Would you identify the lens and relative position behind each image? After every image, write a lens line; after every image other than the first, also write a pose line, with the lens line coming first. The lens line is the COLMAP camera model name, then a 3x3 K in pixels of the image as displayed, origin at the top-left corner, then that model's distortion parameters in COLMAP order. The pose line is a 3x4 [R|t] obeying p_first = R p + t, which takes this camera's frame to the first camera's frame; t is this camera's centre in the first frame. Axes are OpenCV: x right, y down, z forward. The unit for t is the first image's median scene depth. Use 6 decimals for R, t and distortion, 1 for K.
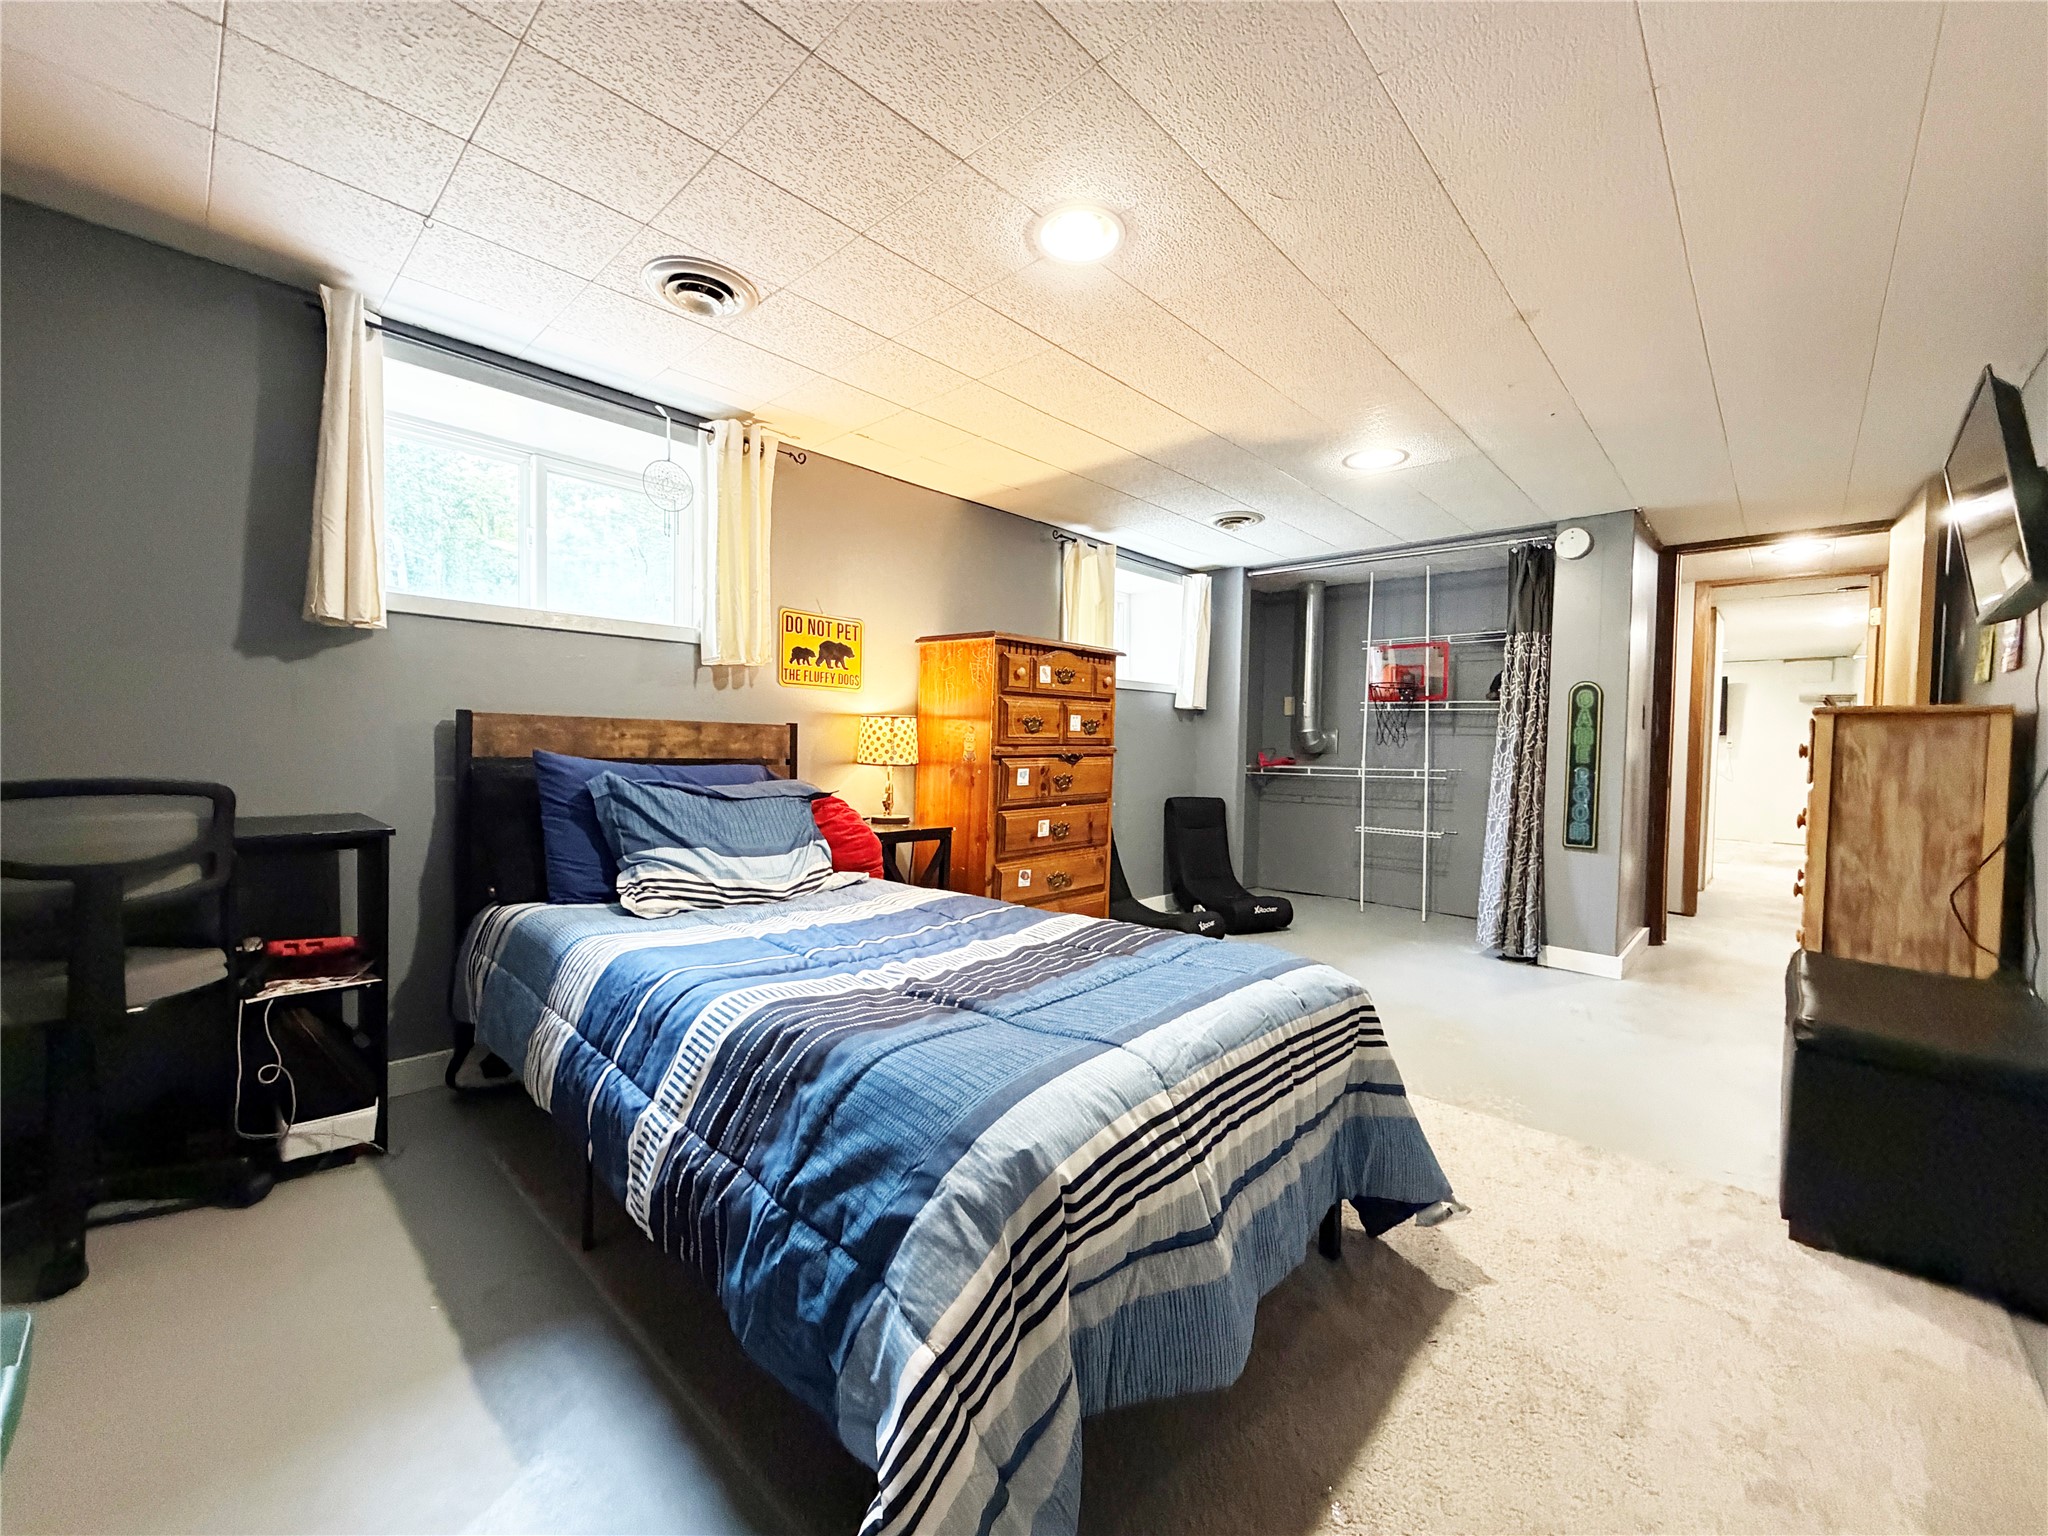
lens RADIAL K [[814.9, 0, 1024.0], [0, 814.9, 768.0], [0, 0, 1]] dist [-0.000078, 0.000083]
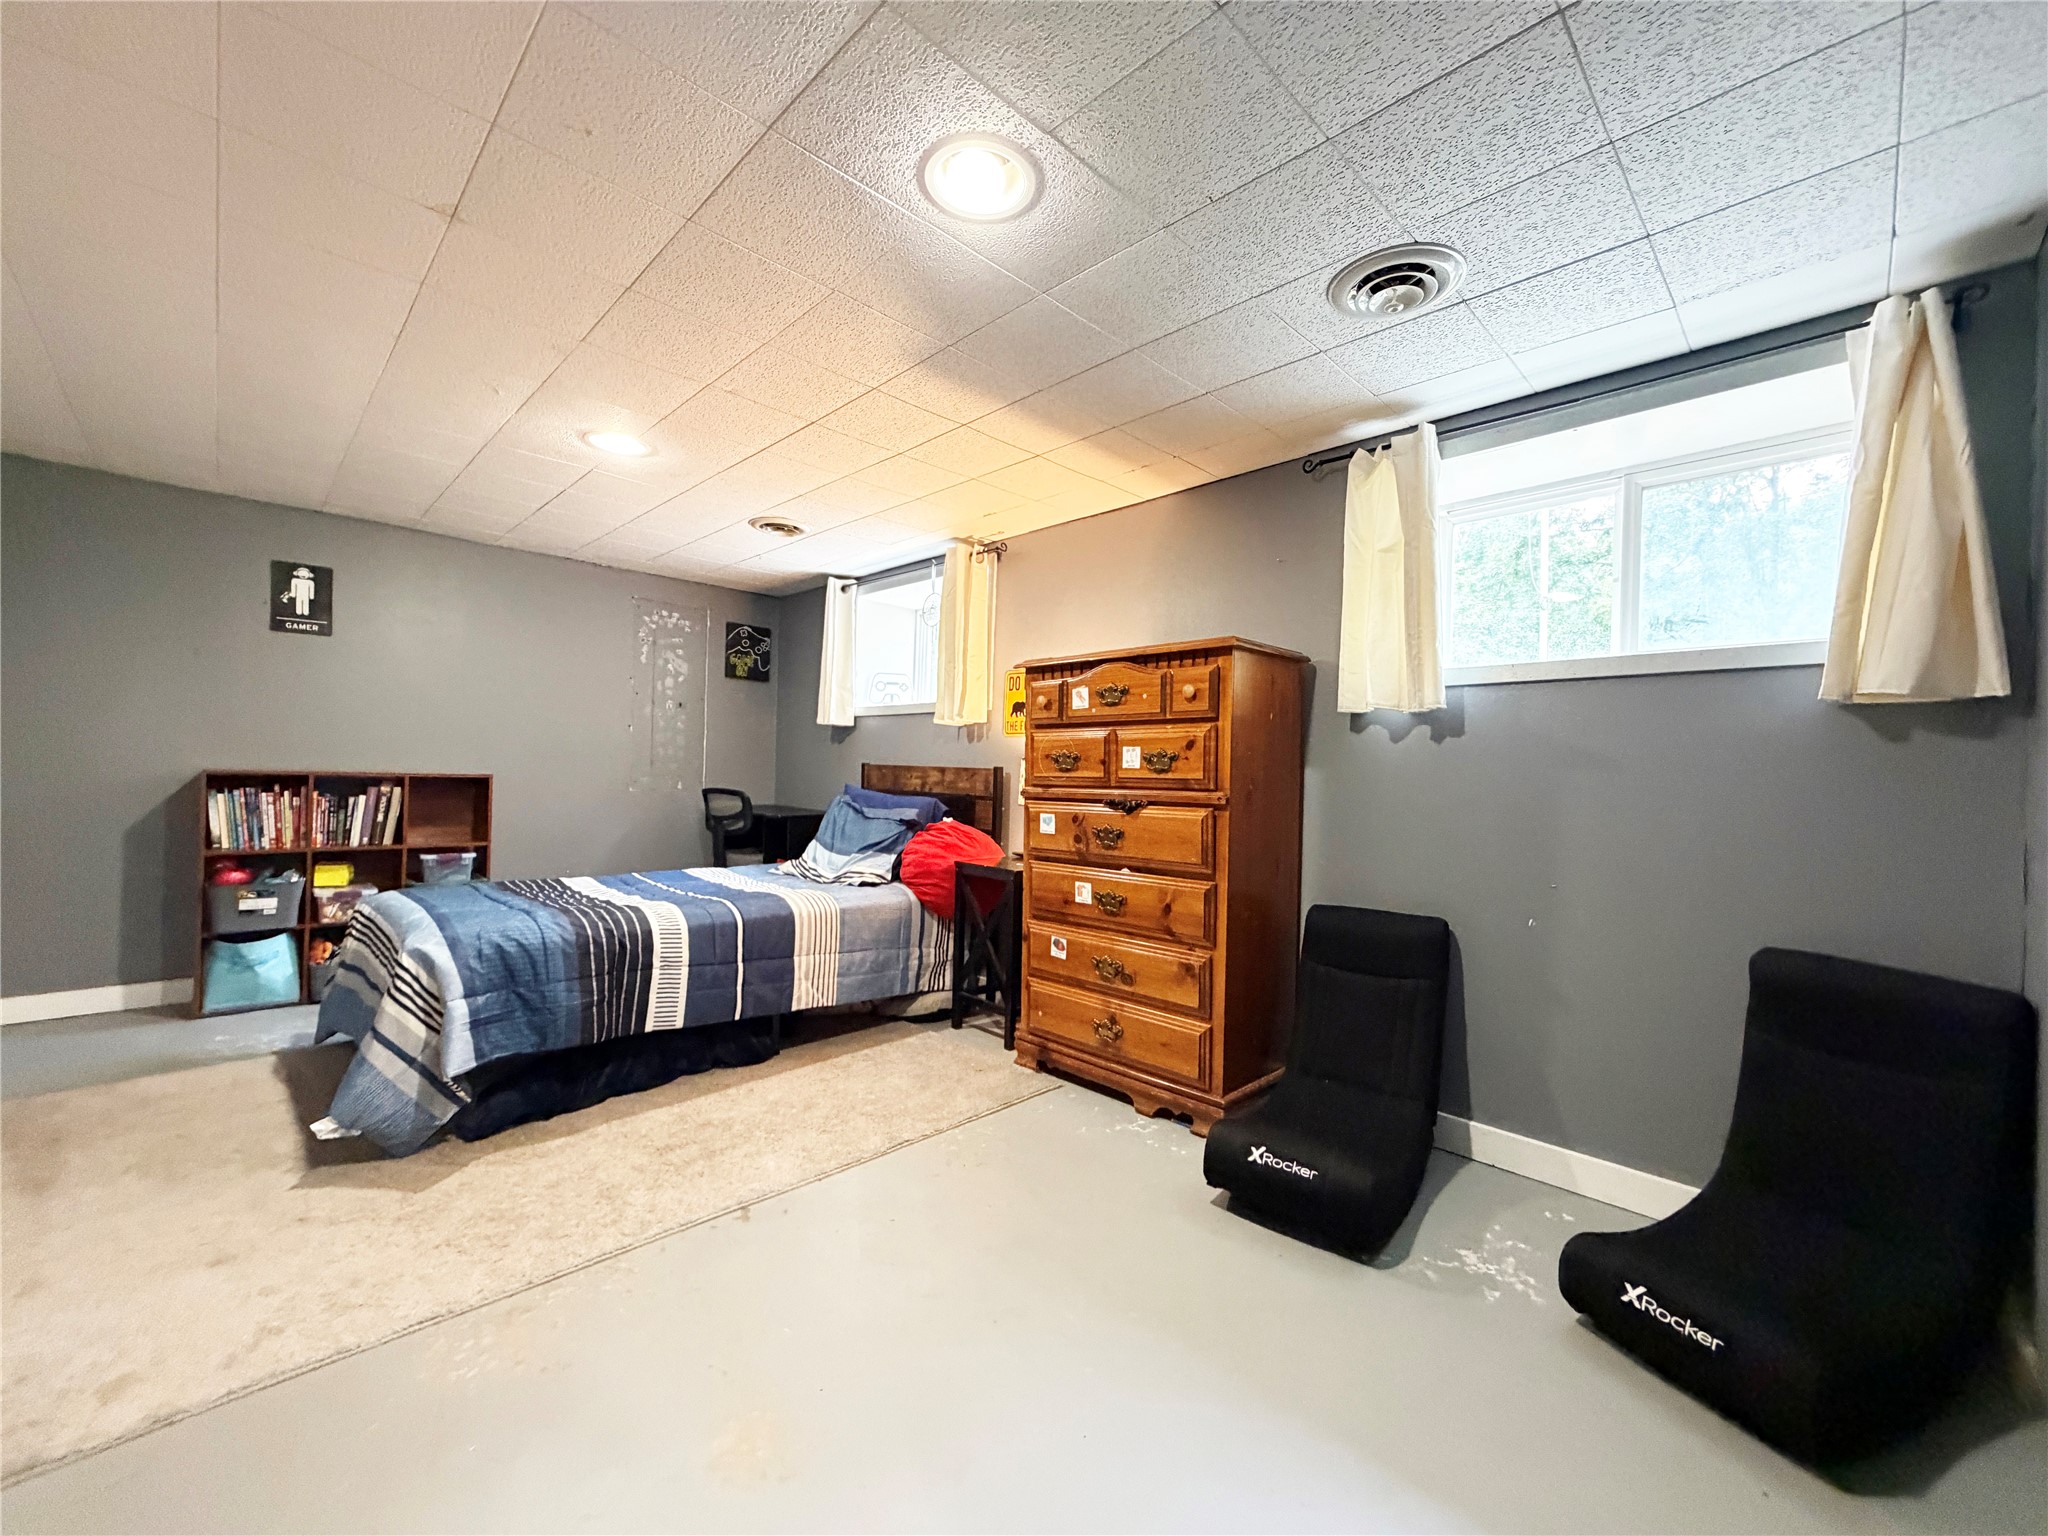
lens RADIAL K [[814.9, 0, 1024.0], [0, 814.9, 768.0], [0, 0, 1]] dist [-0.000078, 0.000083]
pose [[-0.049099, -0.021203, -0.998569, 0.817803], [-0.050386, 0.998554, -0.018725, -0.028733], [0.997522, 0.049395, -0.050096, 0.980688]]
